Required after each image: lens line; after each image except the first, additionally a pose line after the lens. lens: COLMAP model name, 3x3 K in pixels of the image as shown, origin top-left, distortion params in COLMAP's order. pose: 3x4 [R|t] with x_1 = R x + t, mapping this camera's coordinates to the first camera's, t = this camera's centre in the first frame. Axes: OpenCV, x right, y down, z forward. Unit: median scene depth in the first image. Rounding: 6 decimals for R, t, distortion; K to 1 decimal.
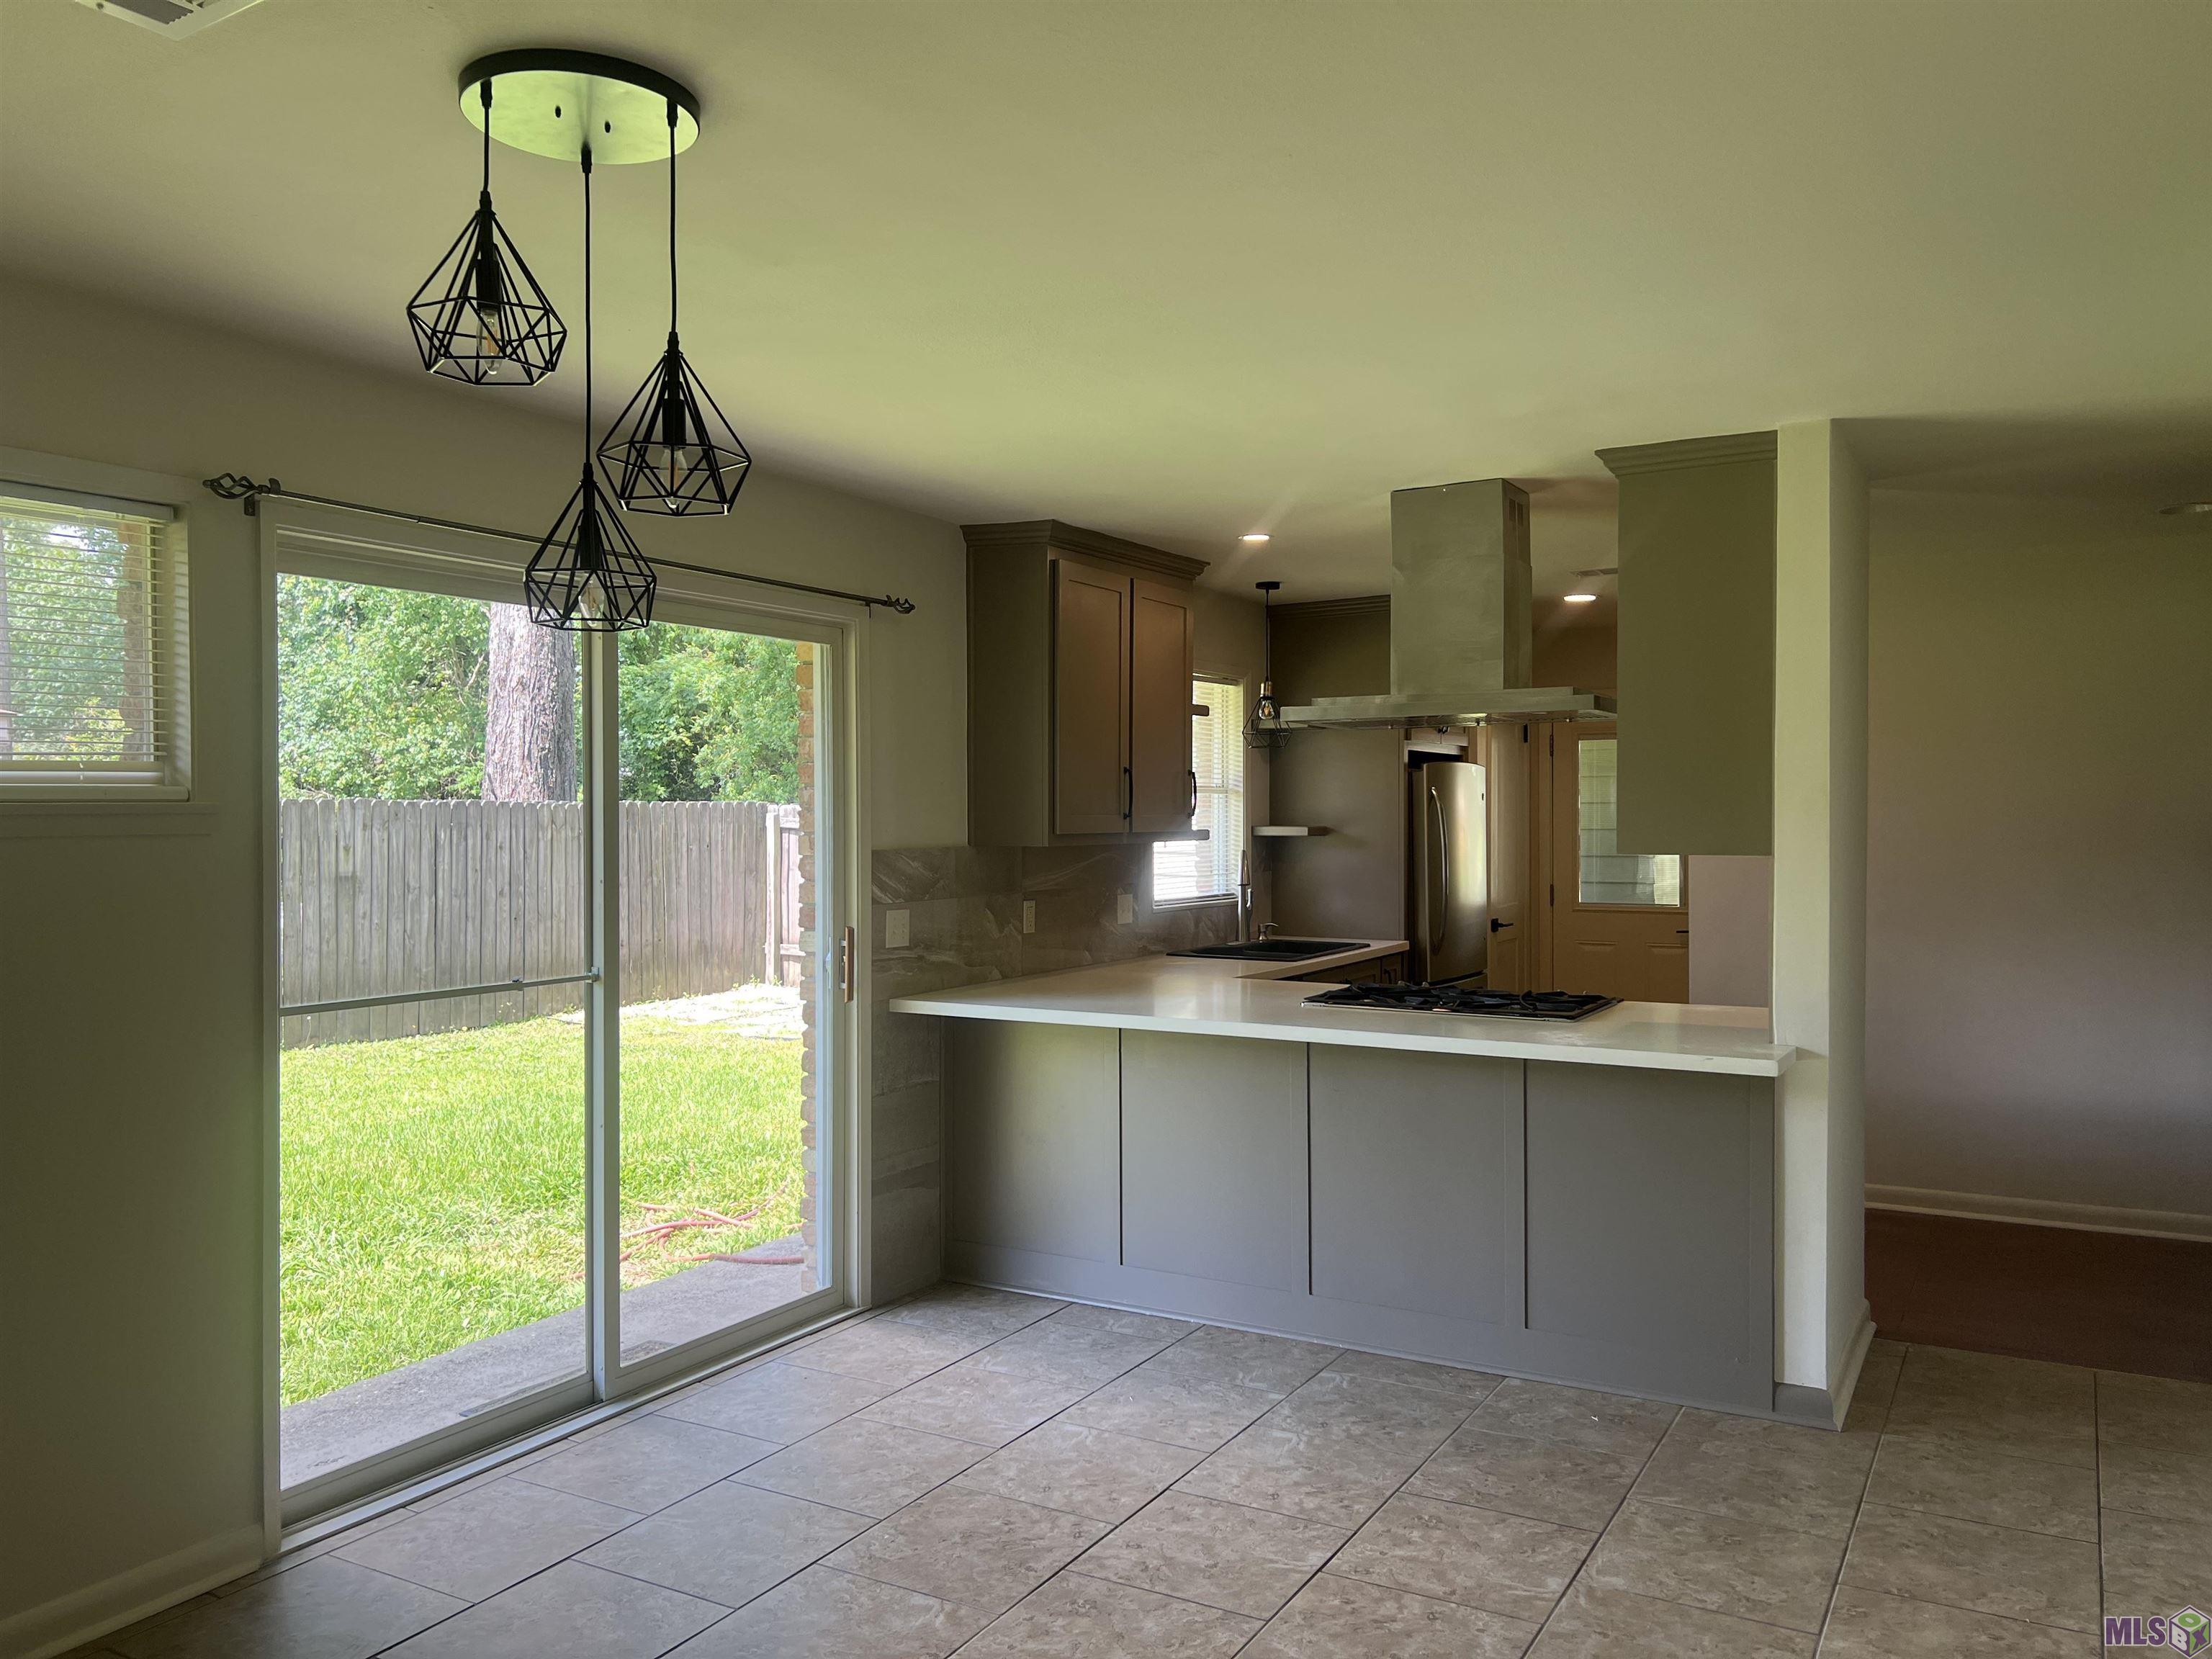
lens RADIAL K [[1653.7, 0, 1106.0], [0, 1653.7, 829.5], [0, 0, 1]] dist [0.093180, -0.160179]
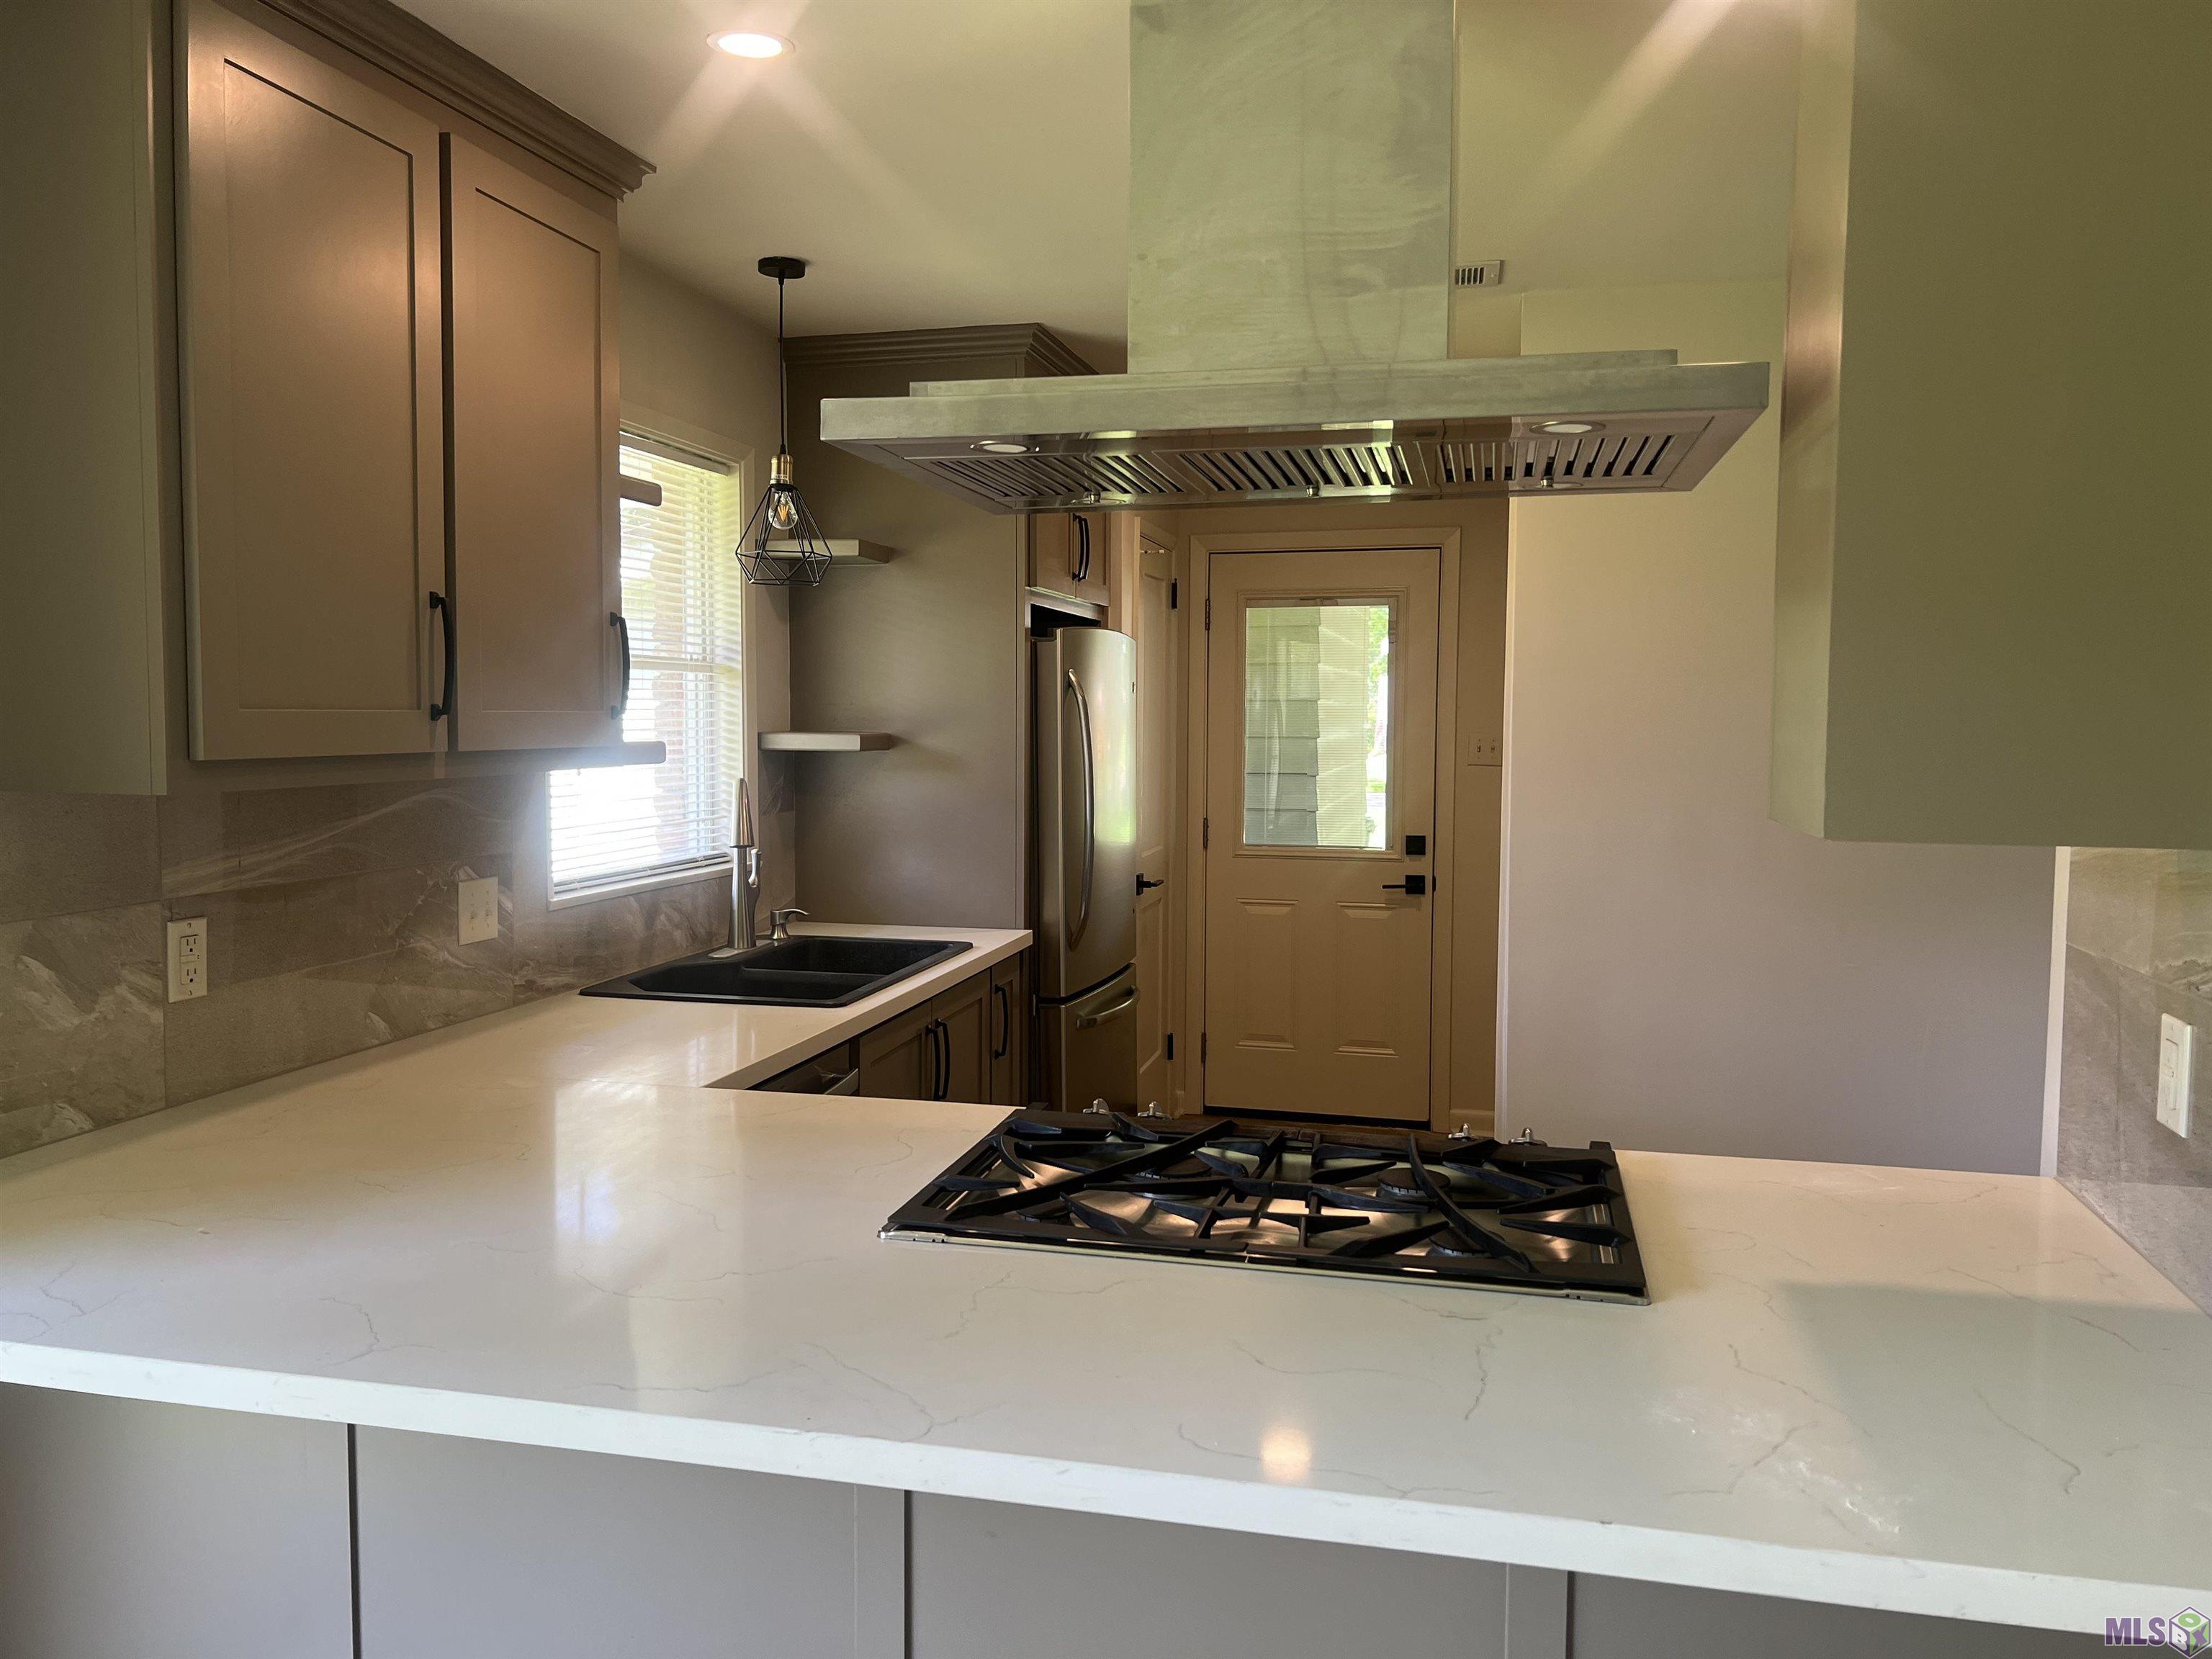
lens RADIAL K [[1653.7, 0, 1106.0], [0, 1653.7, 829.5], [0, 0, 1]] dist [0.093180, -0.160179]
pose [[0.959352, -0.011346, 0.281984, 0.046685], [-0.006001, 0.998146, 0.060576, -0.004346], [-0.282148, -0.059805, 0.957505, 0.473564]]
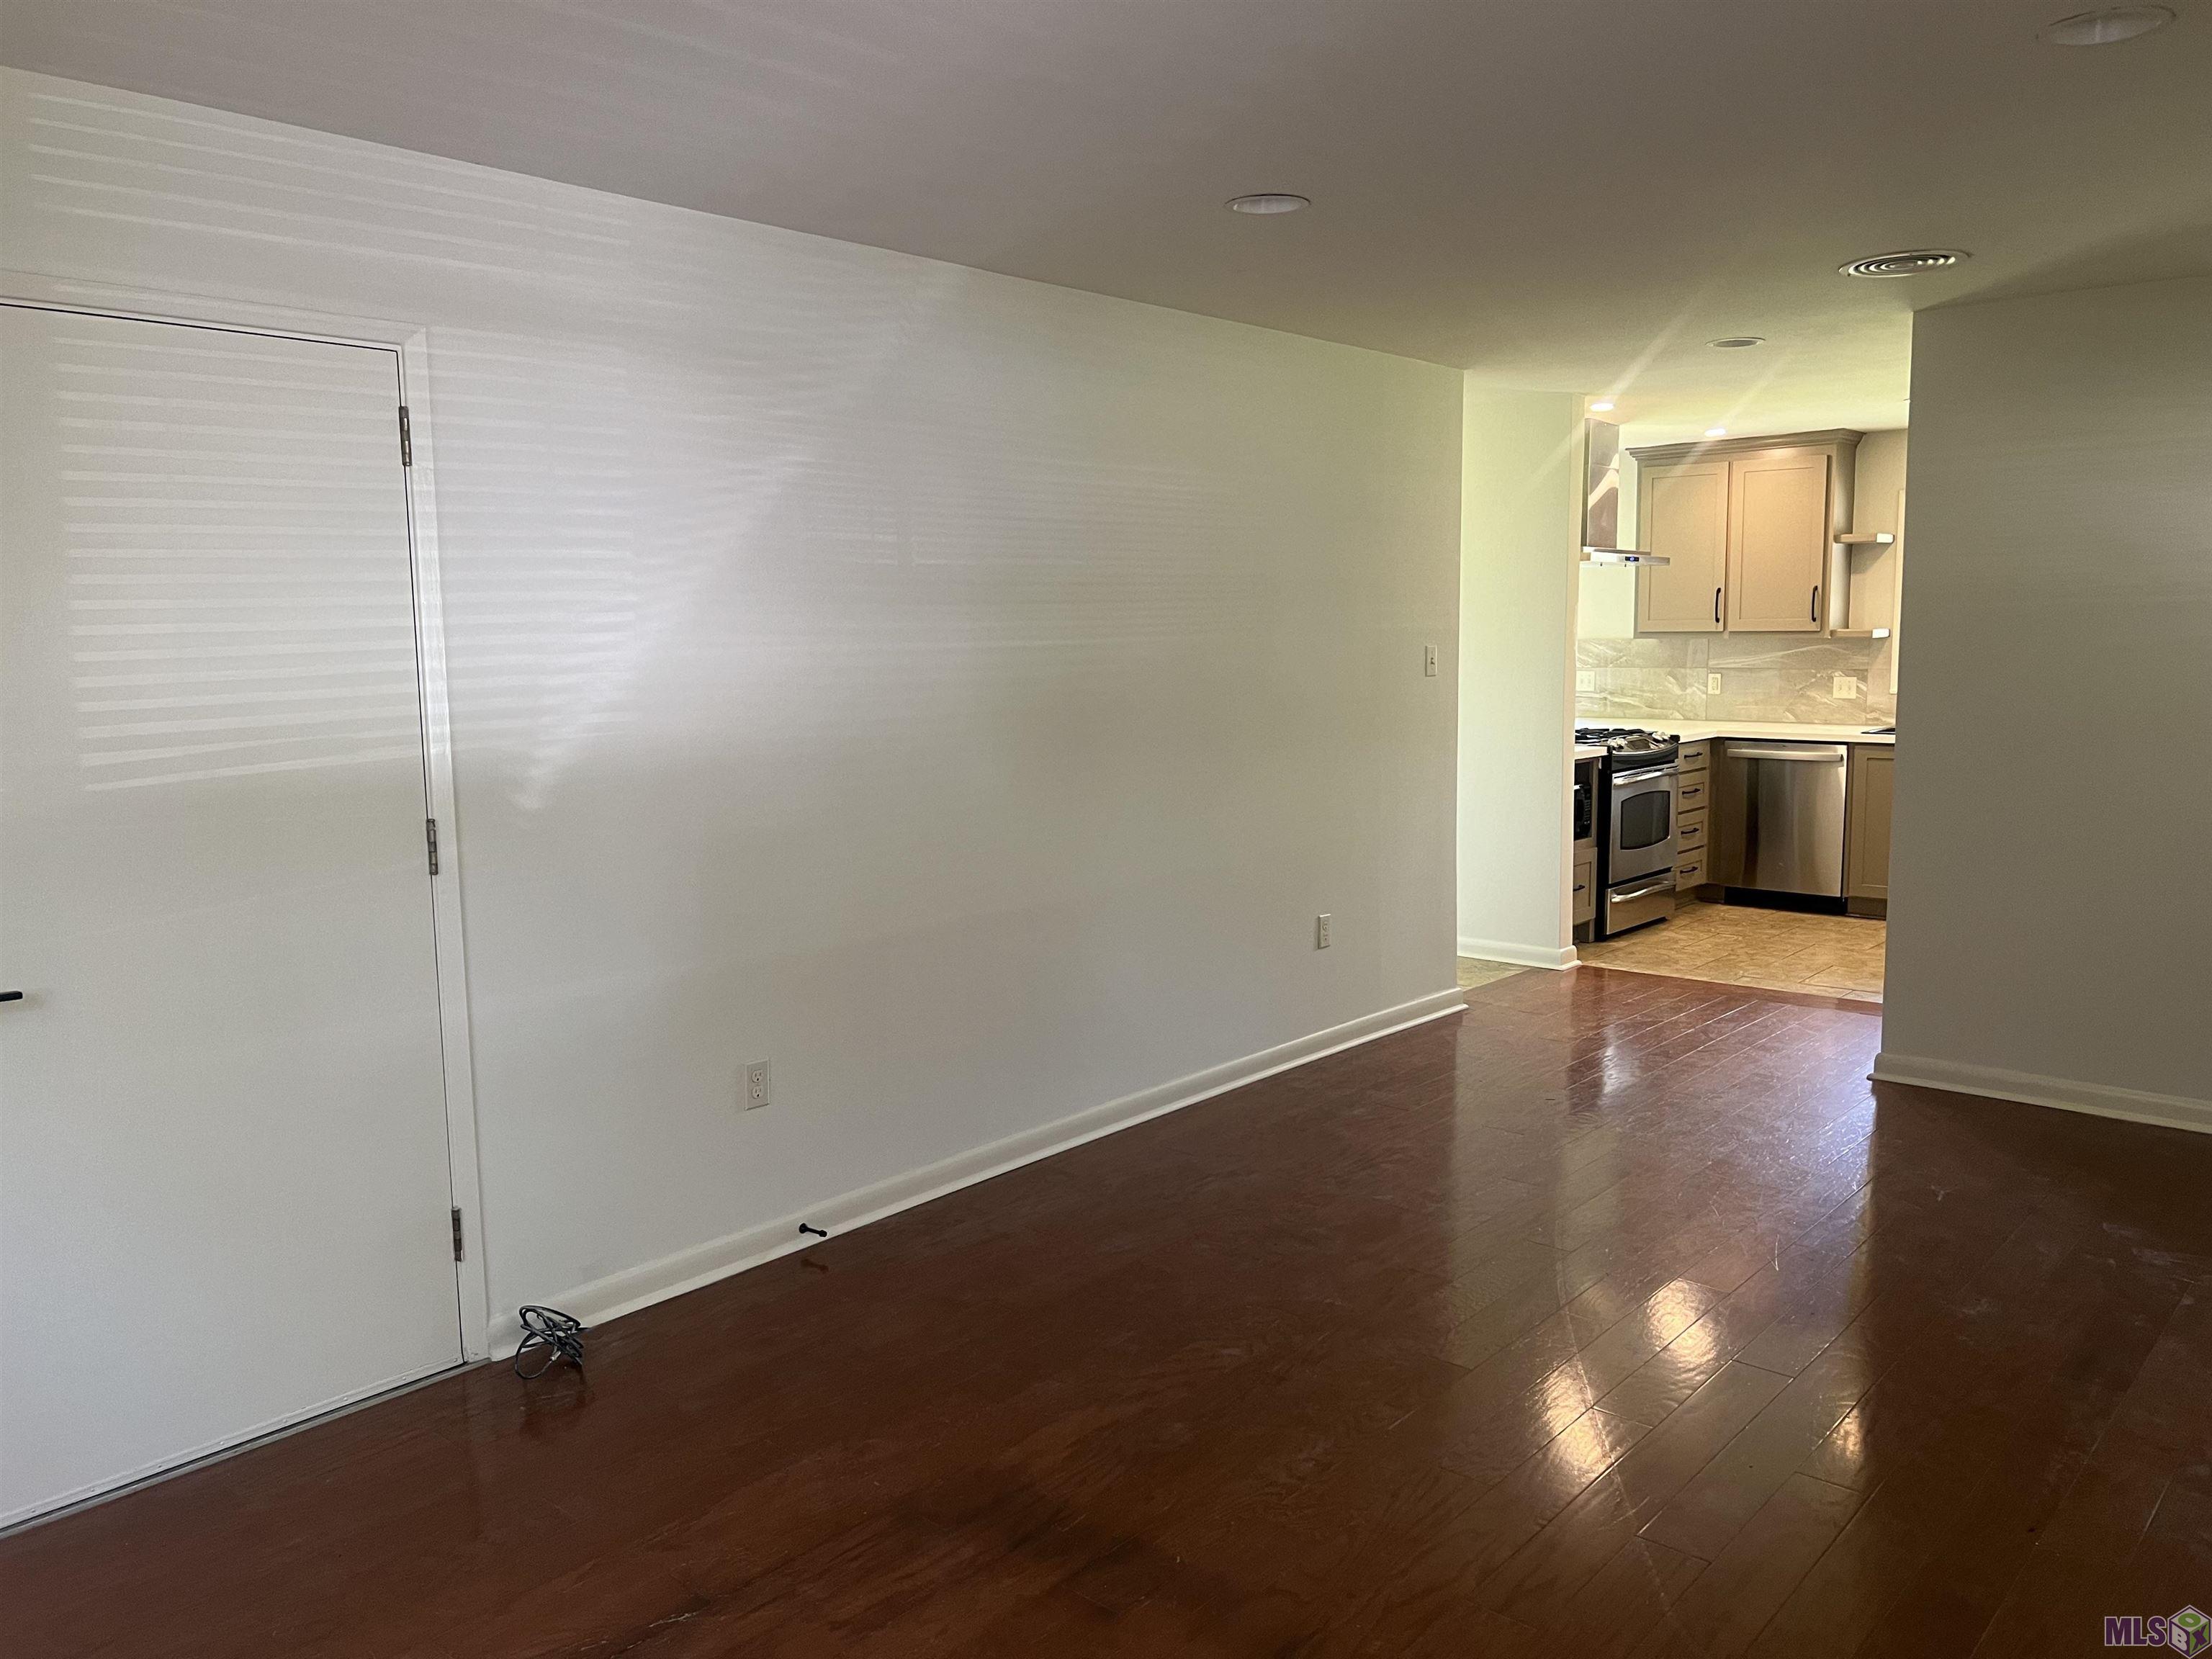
lens RADIAL K [[1696.3, 0, 1103.7], [0, 1696.3, 811.4], [0, 0, 1]] dist [0.100308, -0.248356]
pose [[-0.188860, 0.115048, -0.975241, 1.460187], [0.003508, 0.993186, 0.116486, -0.016424], [0.981998, 0.018578, -0.187976, 0.637675]]
